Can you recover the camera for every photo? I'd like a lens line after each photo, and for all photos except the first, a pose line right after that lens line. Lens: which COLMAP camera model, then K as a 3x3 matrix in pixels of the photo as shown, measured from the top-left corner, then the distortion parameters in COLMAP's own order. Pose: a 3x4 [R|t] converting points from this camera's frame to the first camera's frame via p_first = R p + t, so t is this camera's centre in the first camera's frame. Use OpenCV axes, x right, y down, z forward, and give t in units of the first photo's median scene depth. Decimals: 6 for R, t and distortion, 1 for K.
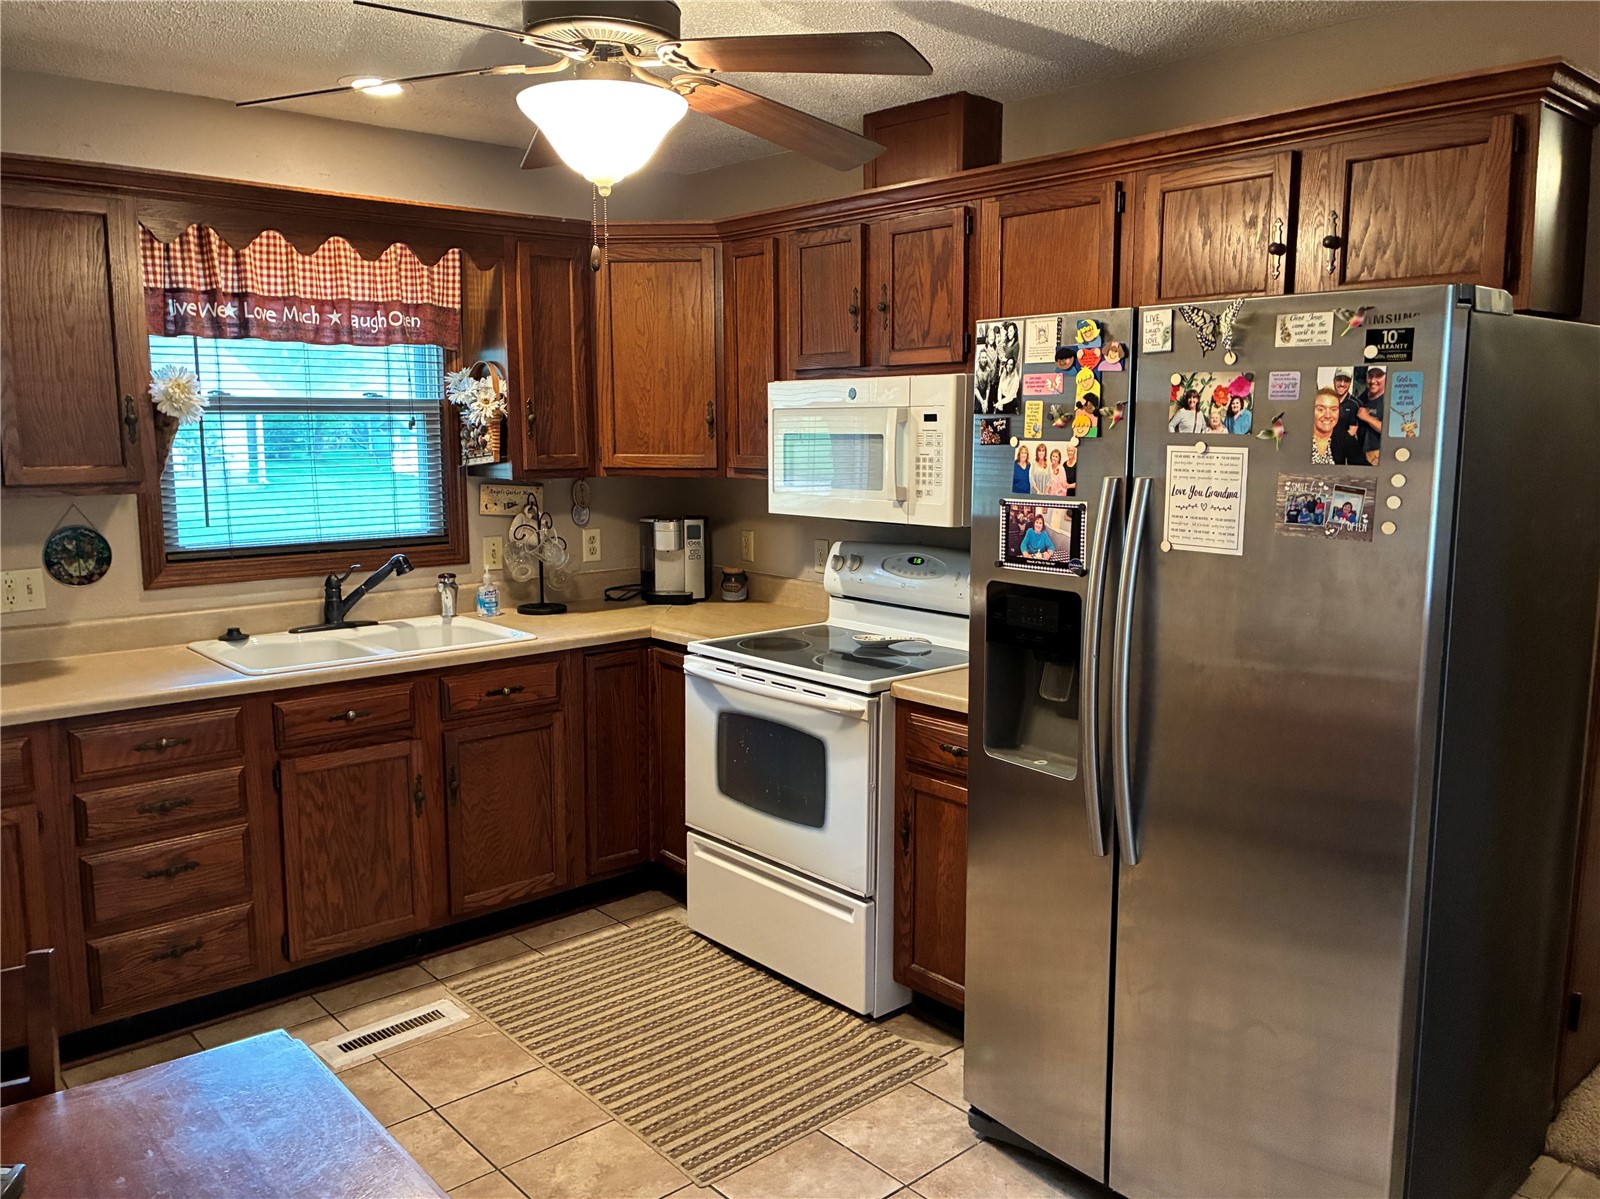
lens RADIAL K [[1254.4, 0, 811.6], [0, 1254.4, 599.2], [0, 0, 1]] dist [0.046557, -0.054512]
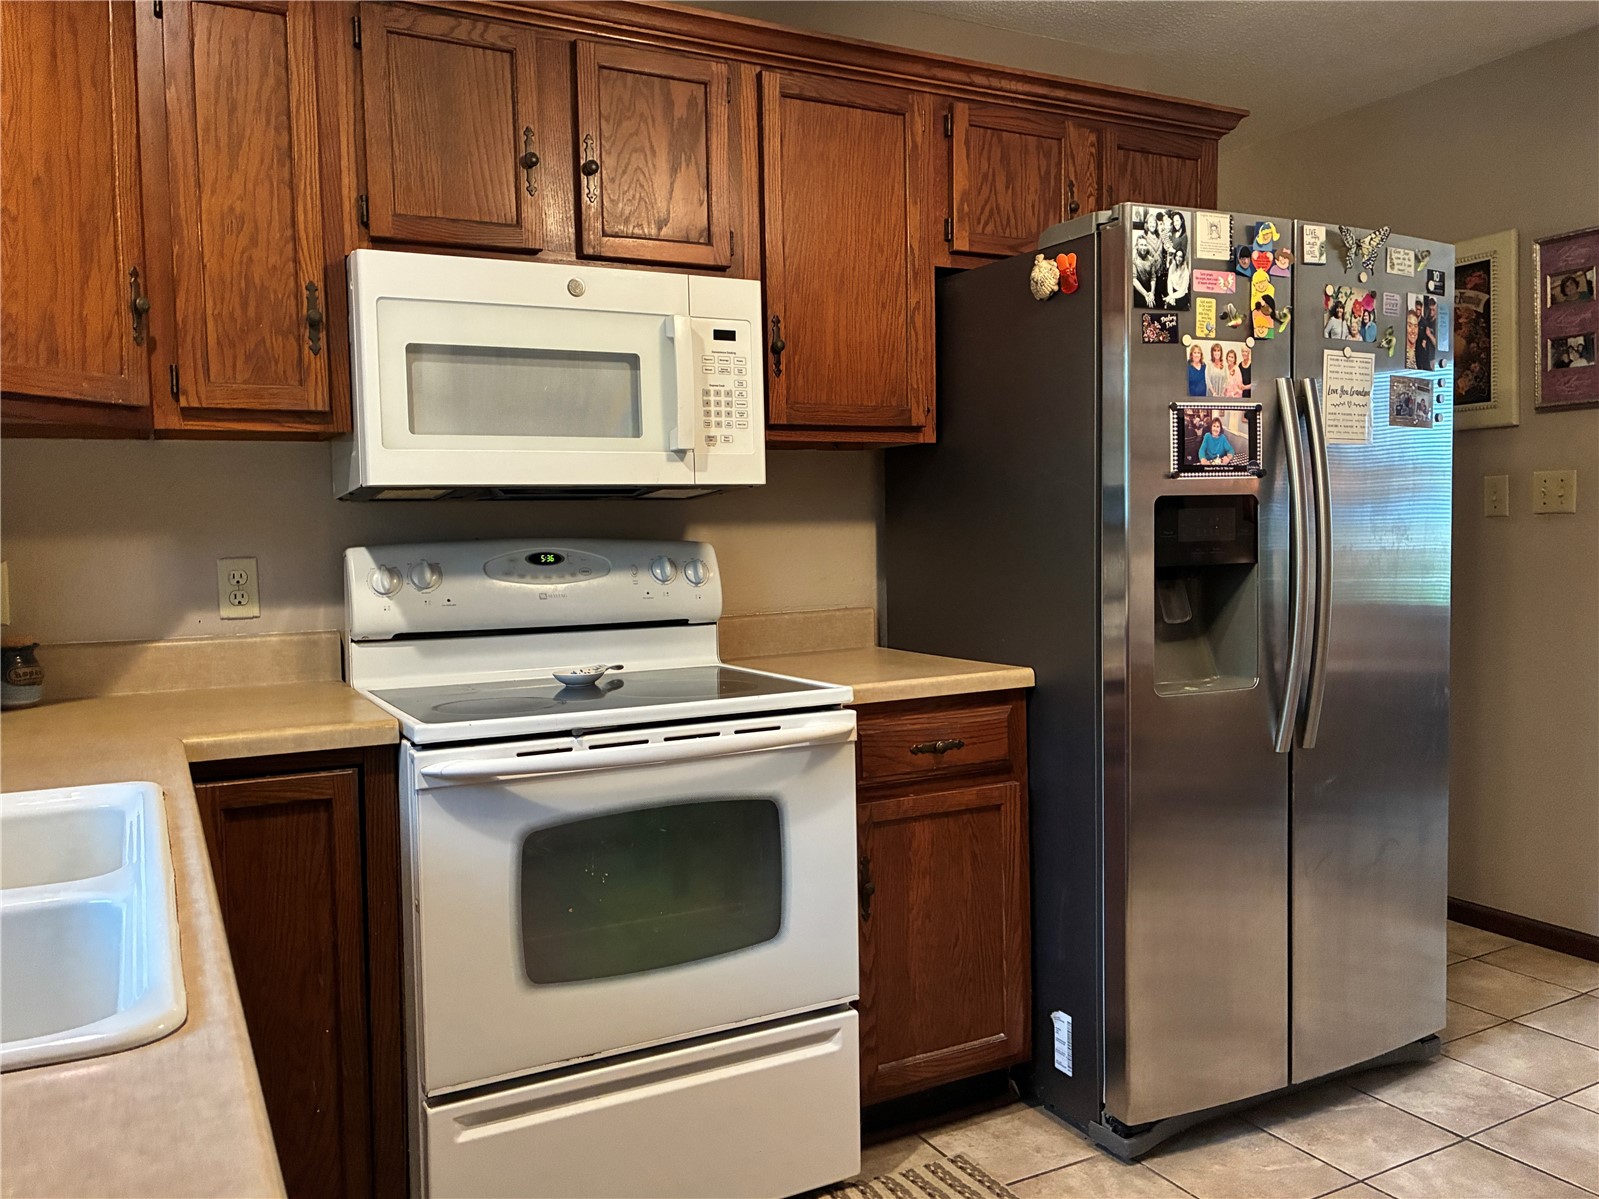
lens RADIAL K [[1253.6, 0, 809.5], [0, 1253.6, 593.0], [0, 0, 1]] dist [0.046557, -0.054512]
pose [[0.233624, -0.056994, 0.970655, -0.824017], [0.160625, 0.986827, 0.019283, -0.004102], [-0.958968, 0.151406, 0.239701, 1.081845]]
